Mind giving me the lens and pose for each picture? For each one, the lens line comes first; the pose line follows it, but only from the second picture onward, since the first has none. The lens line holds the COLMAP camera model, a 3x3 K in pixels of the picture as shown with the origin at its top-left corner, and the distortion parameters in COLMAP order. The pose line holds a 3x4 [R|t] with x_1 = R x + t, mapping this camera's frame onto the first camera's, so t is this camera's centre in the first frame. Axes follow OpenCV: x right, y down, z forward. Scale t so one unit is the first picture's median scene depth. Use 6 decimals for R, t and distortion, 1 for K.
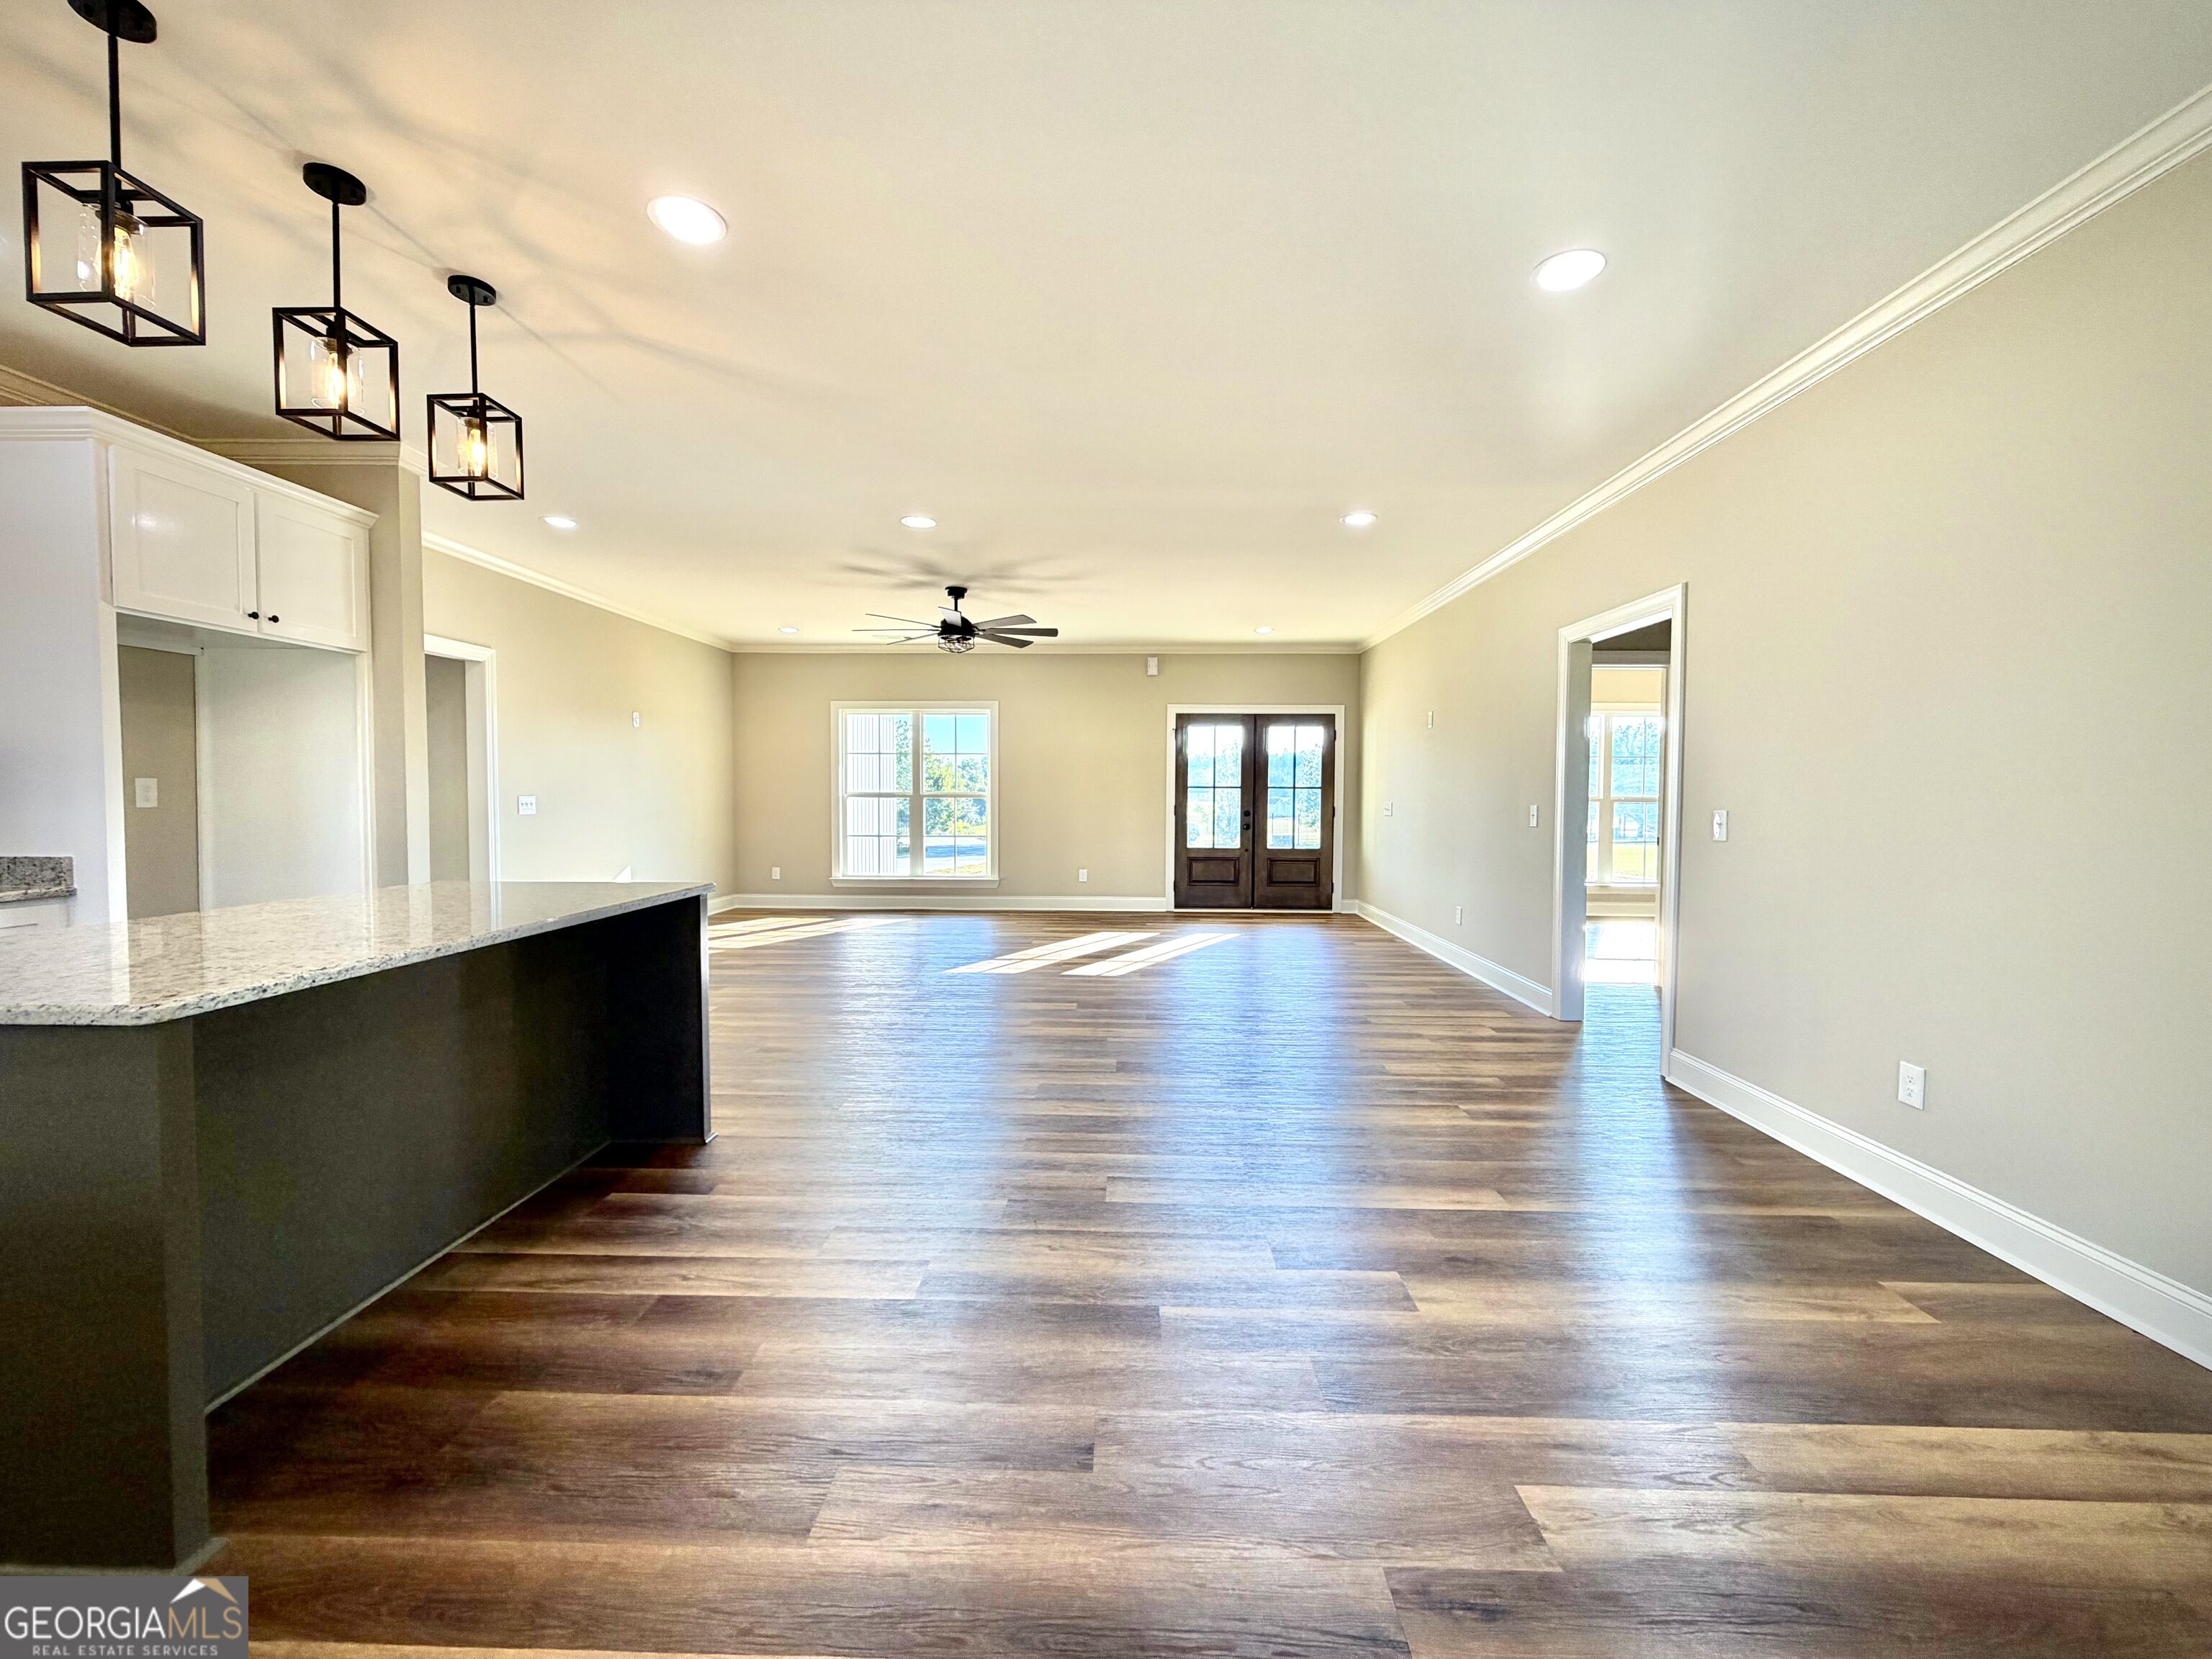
lens RADIAL K [[880.0, 0, 1113.9], [0, 880.0, 825.7], [0, 0, 1]] dist [-0.001424, -0.000008]
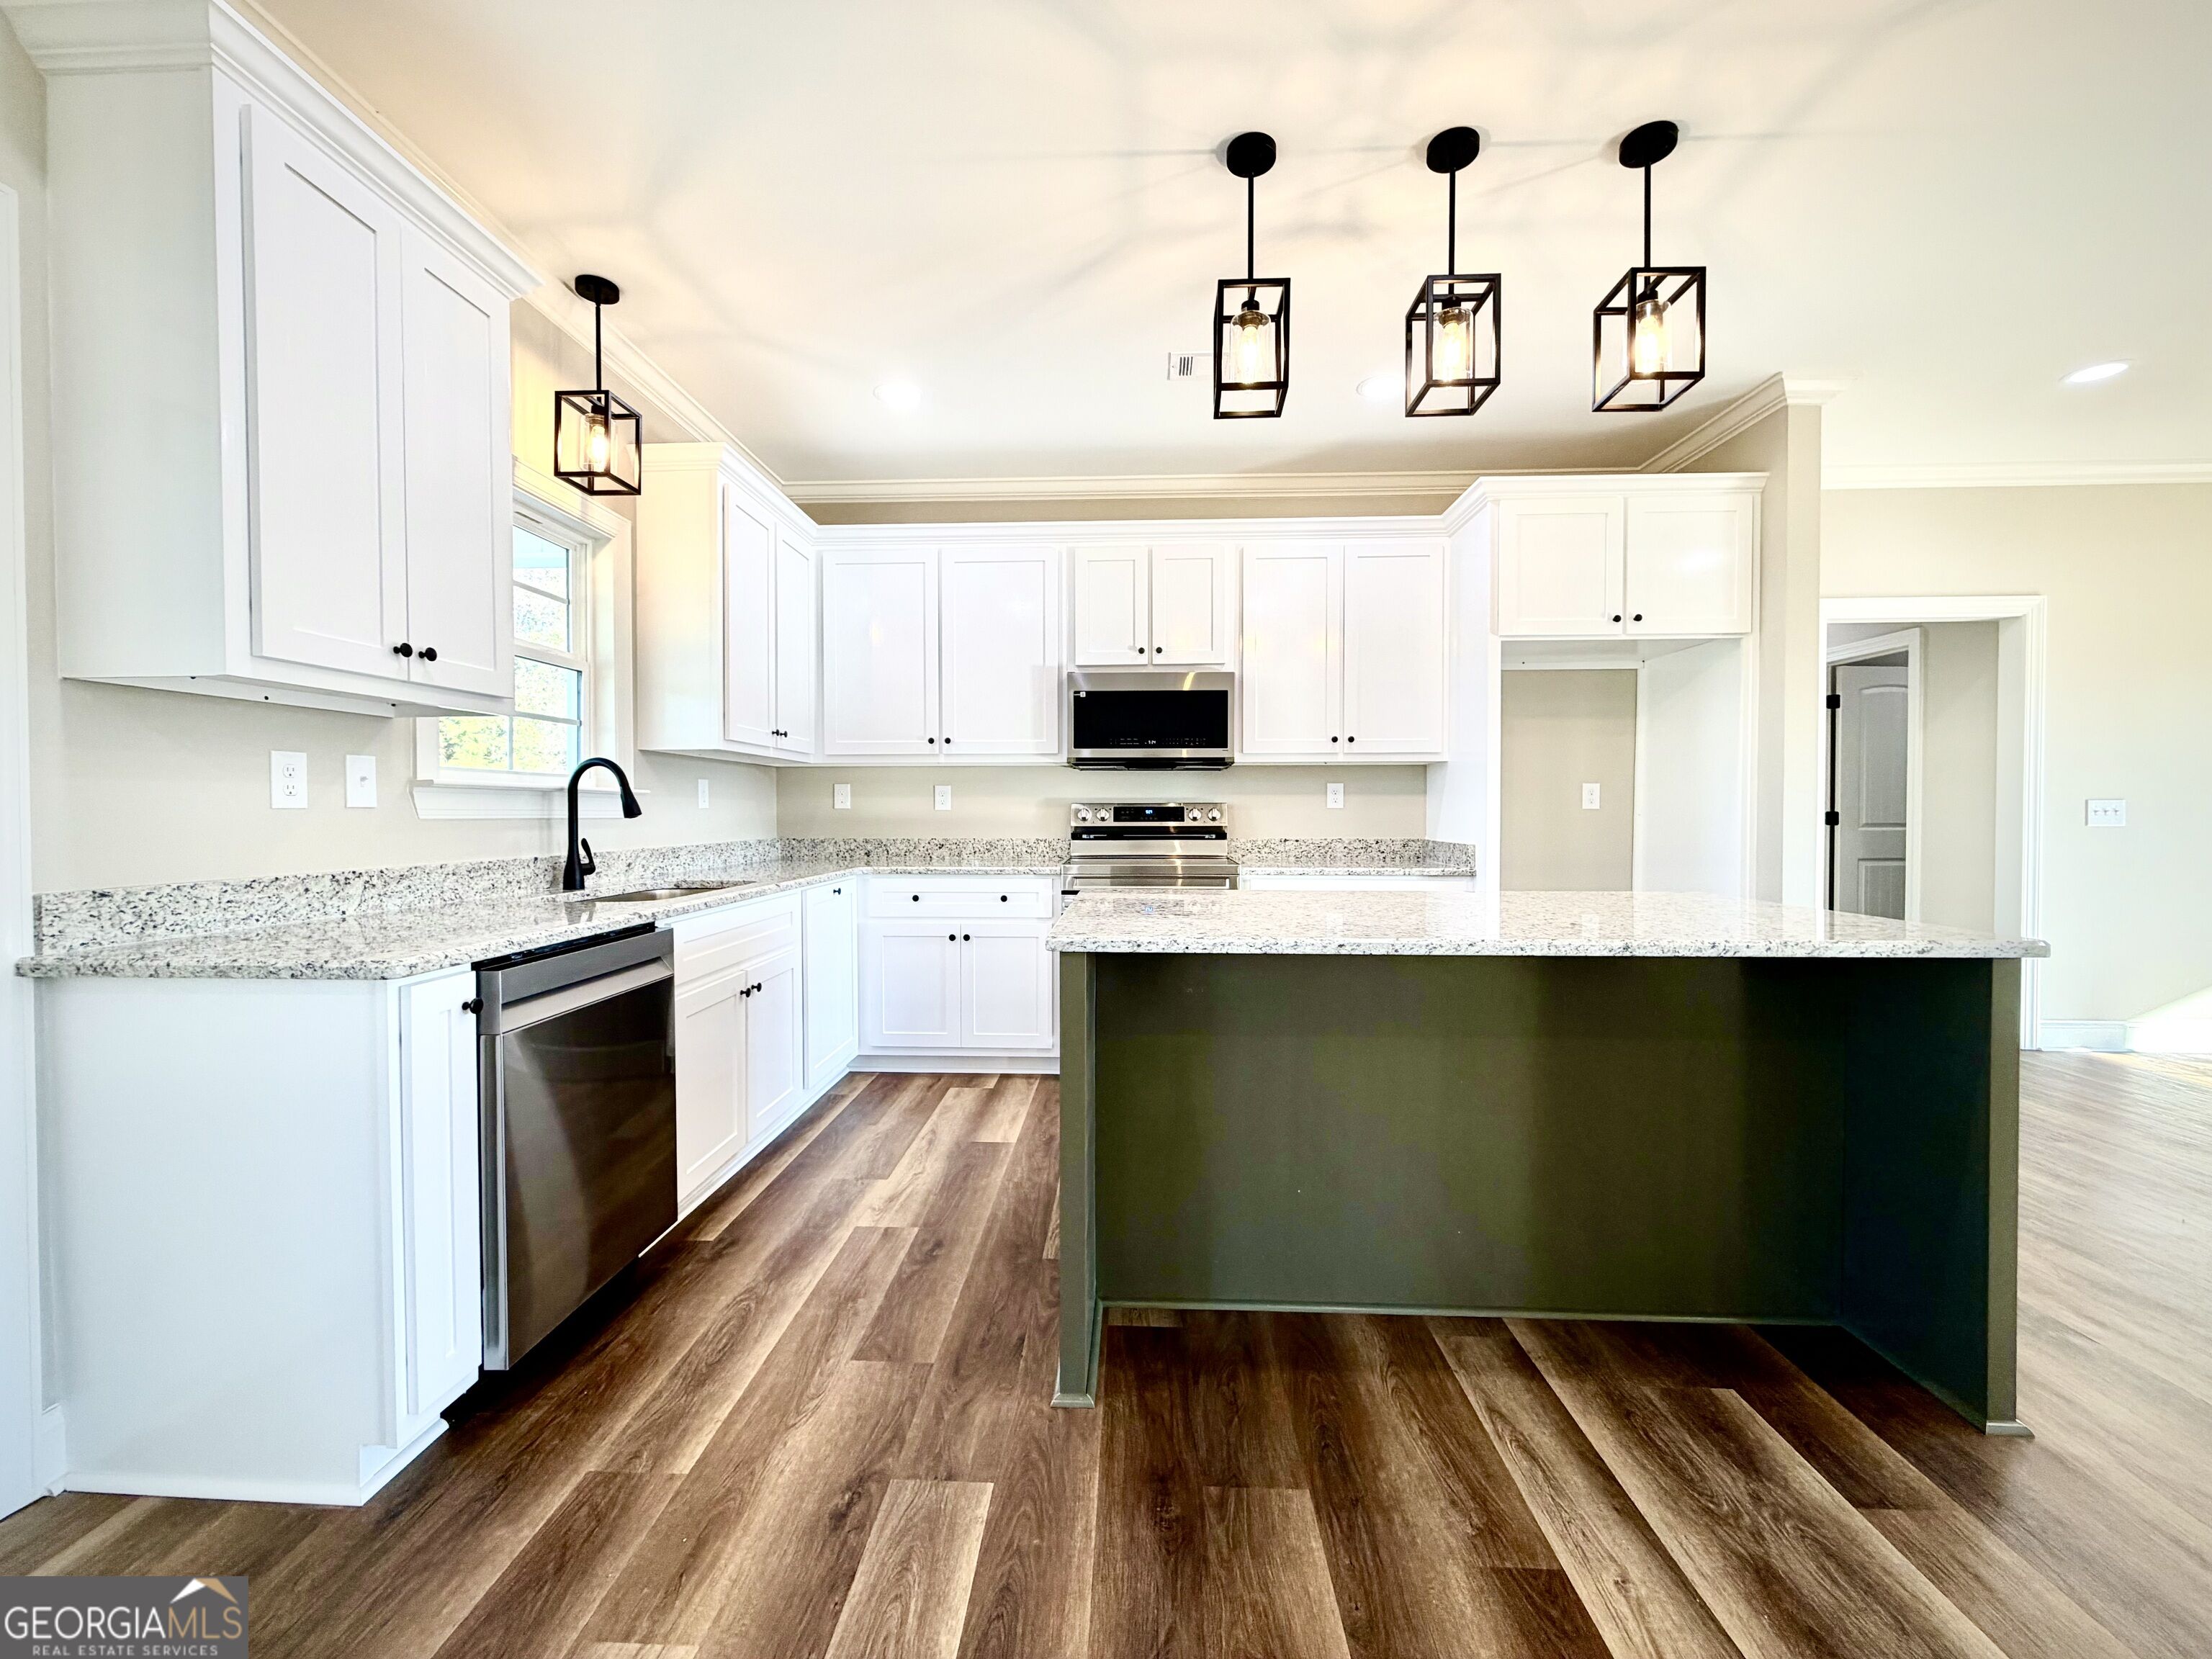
lens RADIAL K [[880.0, 0, 1100.2], [0, 880.0, 824.5], [0, 0, 1]] dist [-0.001424, -0.000008]
pose [[-0.028544, 0.010079, -0.999542, 0.056360], [-0.035697, 0.999301, 0.011096, 0.008696], [0.998955, 0.035997, -0.028164, 0.365094]]
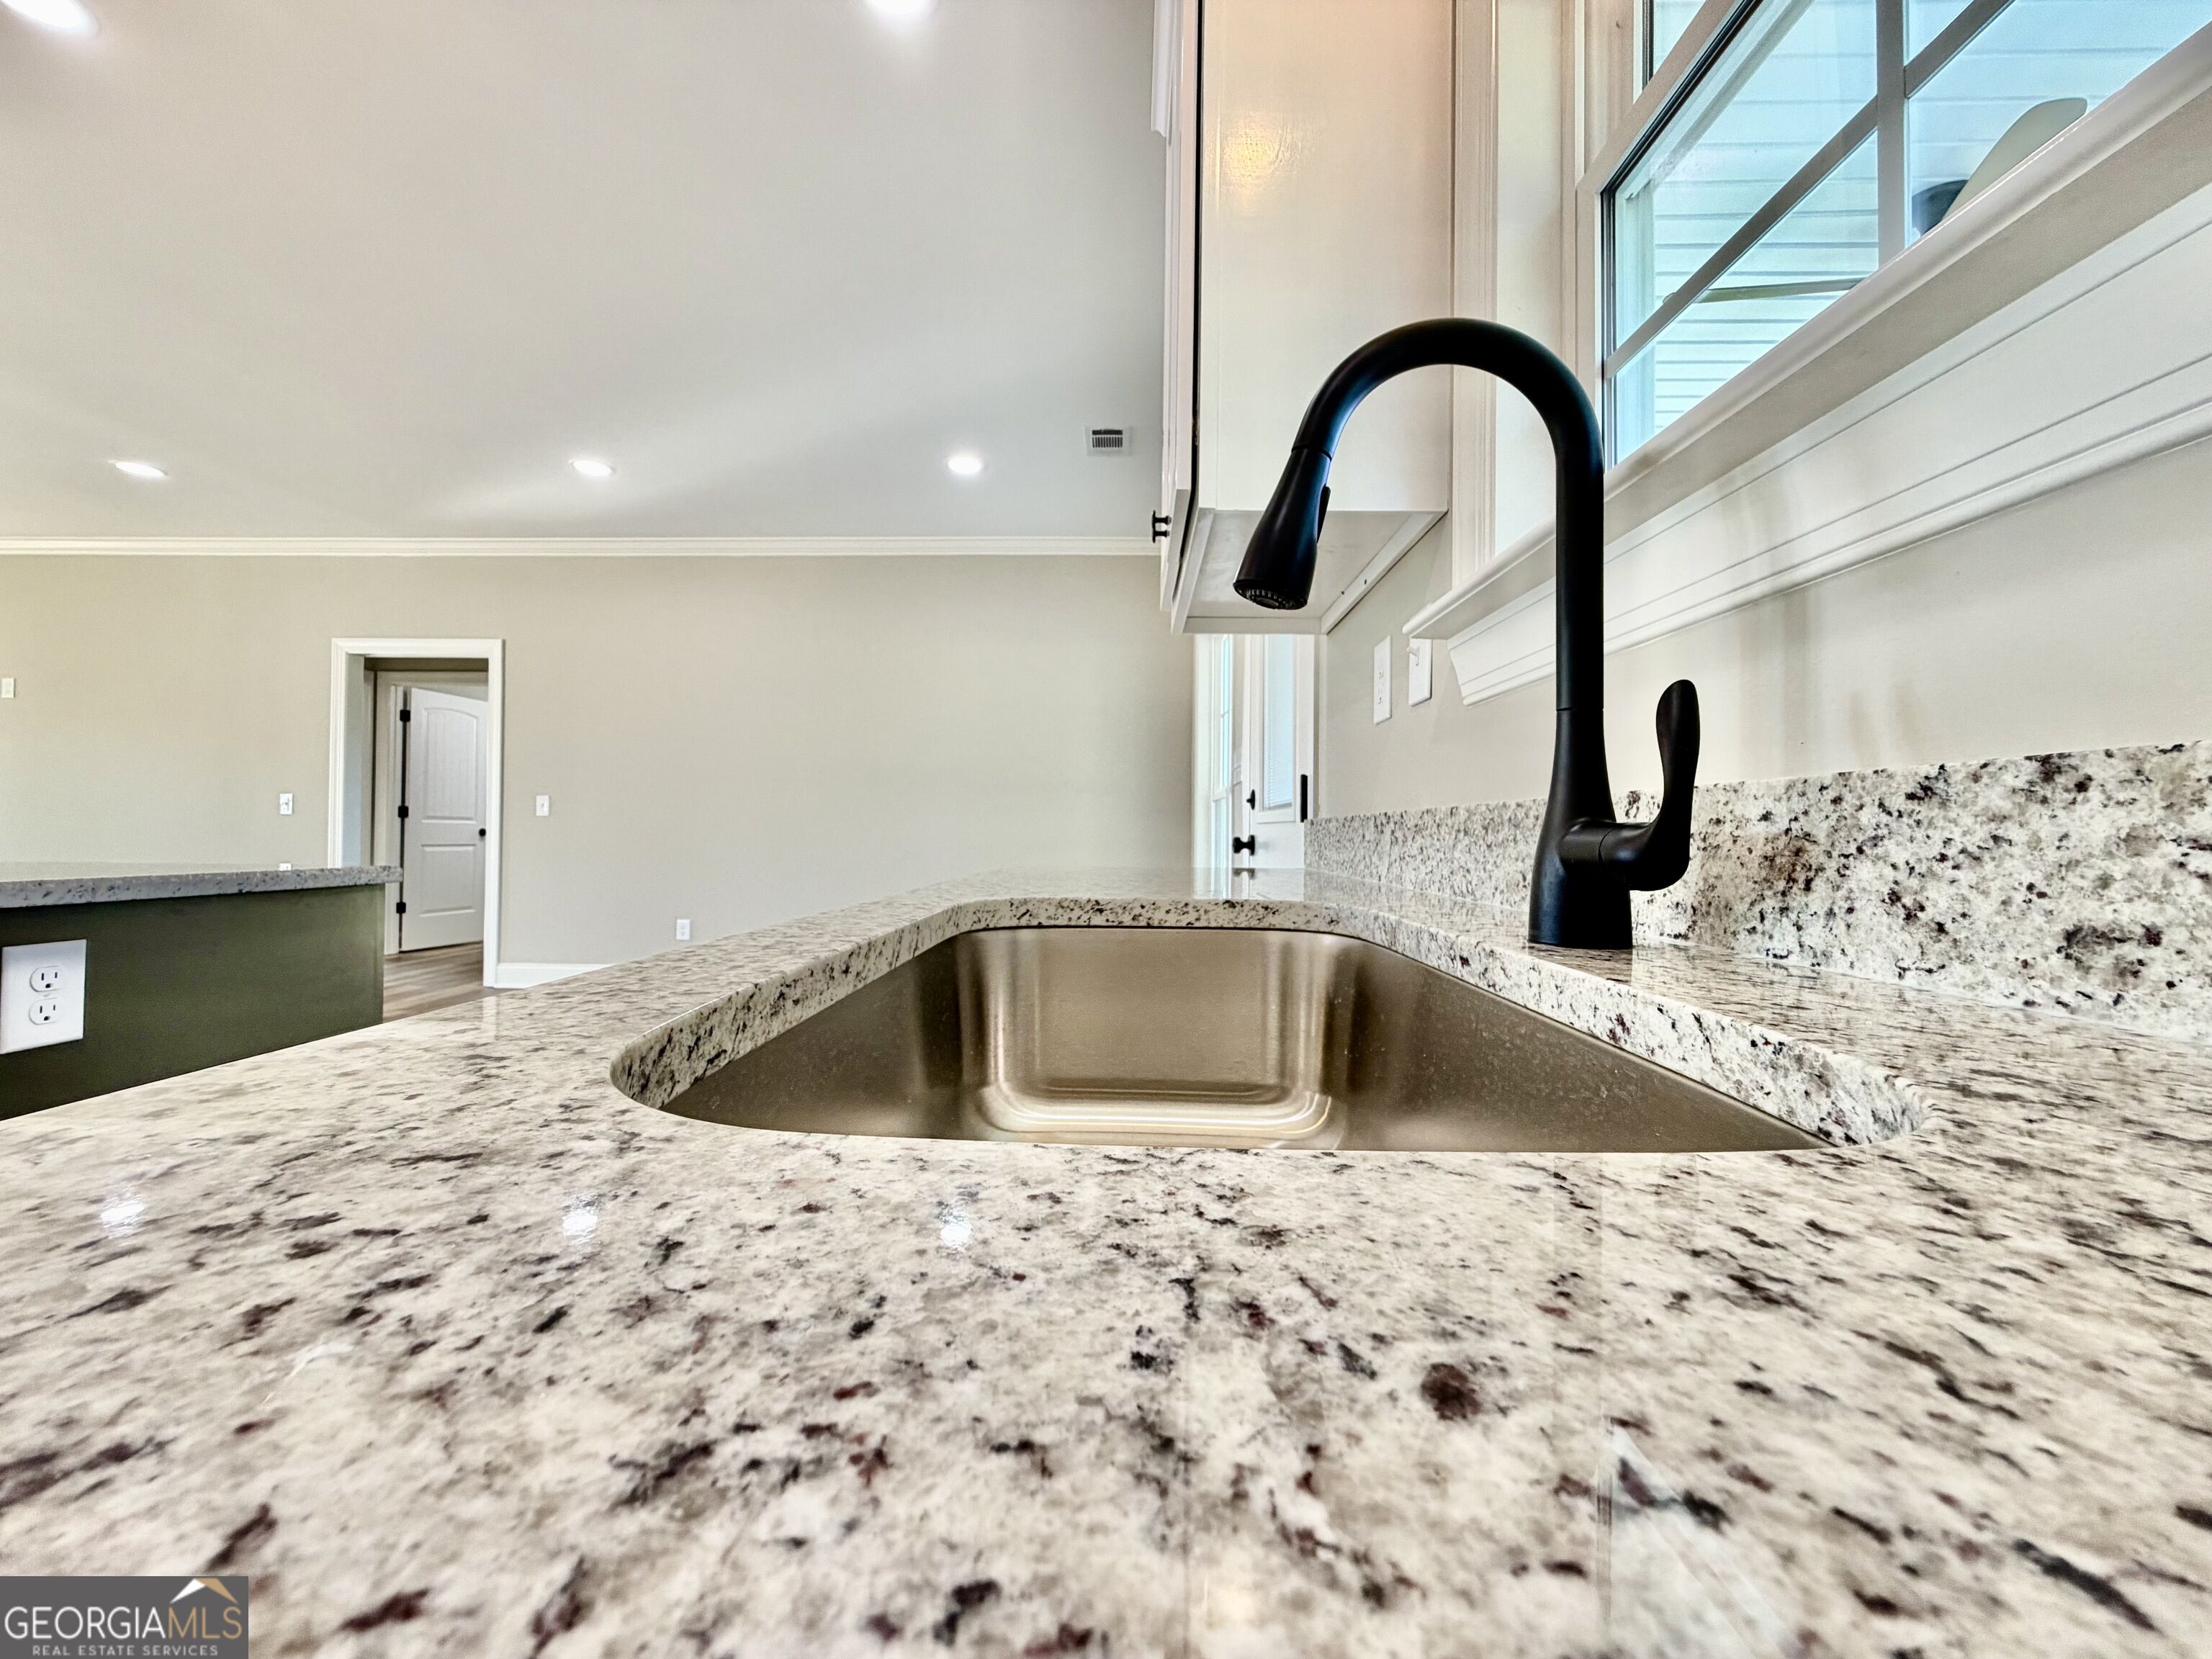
lens RADIAL K [[880.0, 0, 1095.9], [0, 880.0, 828.8], [0, 0, 1]] dist [-0.001424, -0.000008]
pose [[0.015774, 0.004482, 0.999866, -0.755545], [0.025312, 0.999668, -0.004880, 0.065277], [-0.999555, 0.025386, 0.015655, 0.008022]]
